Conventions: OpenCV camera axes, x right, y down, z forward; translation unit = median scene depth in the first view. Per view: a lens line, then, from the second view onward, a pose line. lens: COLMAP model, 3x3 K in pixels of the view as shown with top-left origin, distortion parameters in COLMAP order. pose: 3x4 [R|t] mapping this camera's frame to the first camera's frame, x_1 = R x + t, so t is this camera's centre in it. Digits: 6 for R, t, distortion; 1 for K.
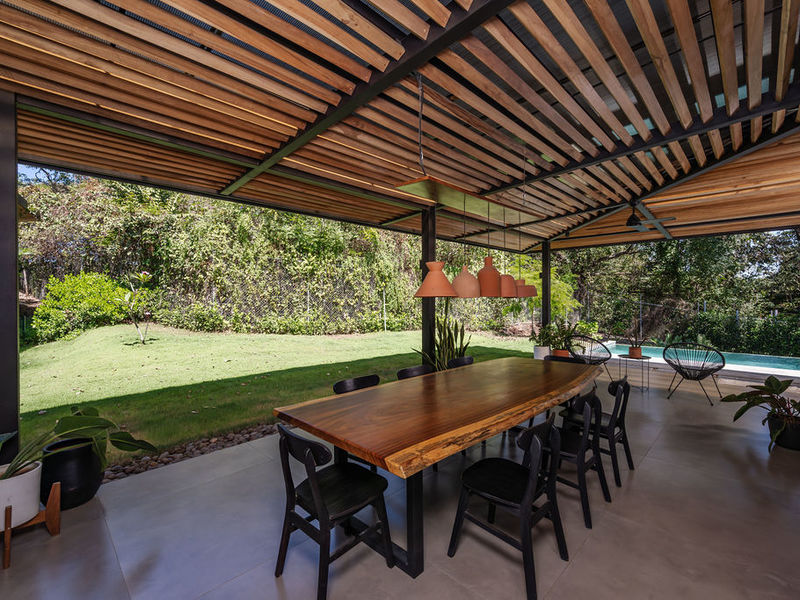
lens RADIAL K [[359.0, 0, 396.5], [0, 359.0, 300.0], [0, 0, 1]] dist [-0.010560, 0.000475]
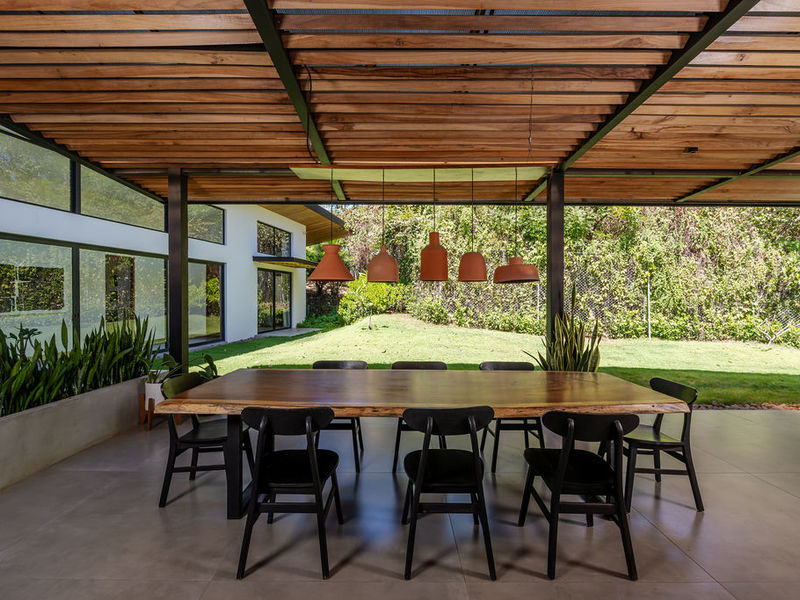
lens RADIAL K [[400.2, 0, 398.5], [0, 400.2, 299.5], [0, 0, 1]] dist [-0.015249, 0.000070]
pose [[0.702878, 0.012655, -0.711197, 0.206735], [-0.009208, 0.999920, 0.008692, 0.006009], [0.711250, 0.000439, 0.702939, 0.074448]]
